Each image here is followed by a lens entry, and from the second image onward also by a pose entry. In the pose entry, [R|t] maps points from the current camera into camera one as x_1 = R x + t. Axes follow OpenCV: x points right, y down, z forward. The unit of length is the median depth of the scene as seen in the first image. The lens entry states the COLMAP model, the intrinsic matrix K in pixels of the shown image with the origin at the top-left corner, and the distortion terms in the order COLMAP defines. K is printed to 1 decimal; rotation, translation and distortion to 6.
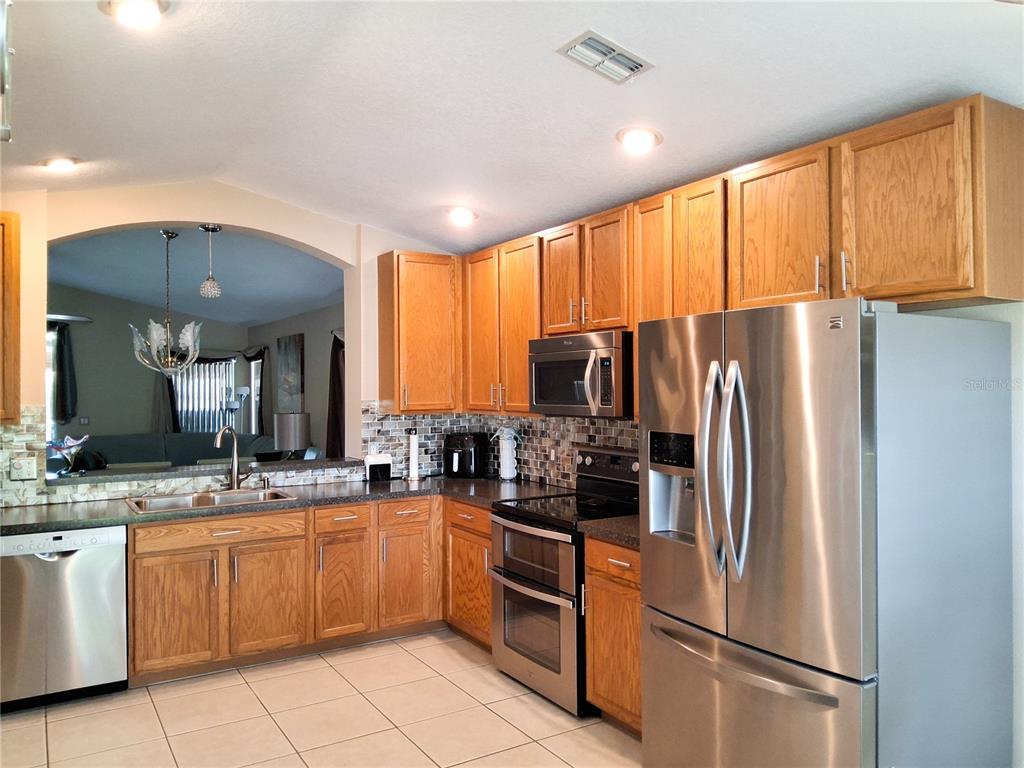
lens RADIAL K [[761.9, 0, 512.0], [0, 761.9, 384.0], [0, 0, 1]] dist [0.098455, -0.166762]
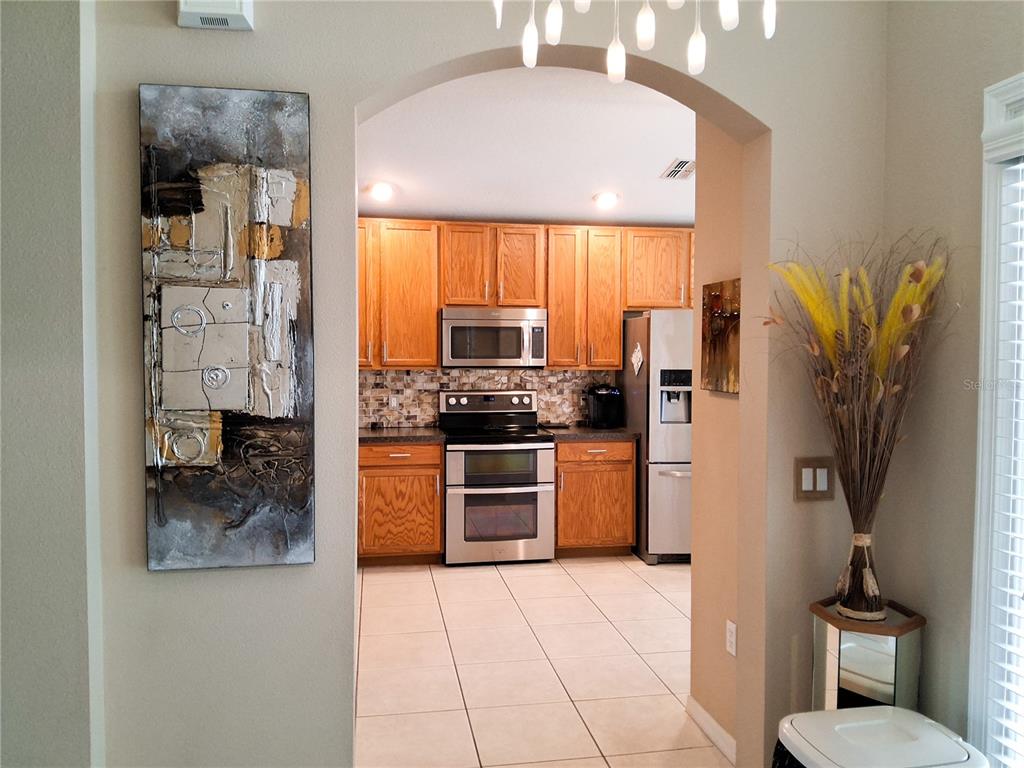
lens RADIAL K [[761.9, 0, 512.0], [0, 761.9, 384.0], [0, 0, 1]] dist [0.098455, -0.166762]
pose [[0.373949, -0.027371, 0.927045, -1.112263], [-0.009030, 0.999410, 0.033150, 0.025328], [-0.927405, -0.020768, 0.373481, 0.420595]]
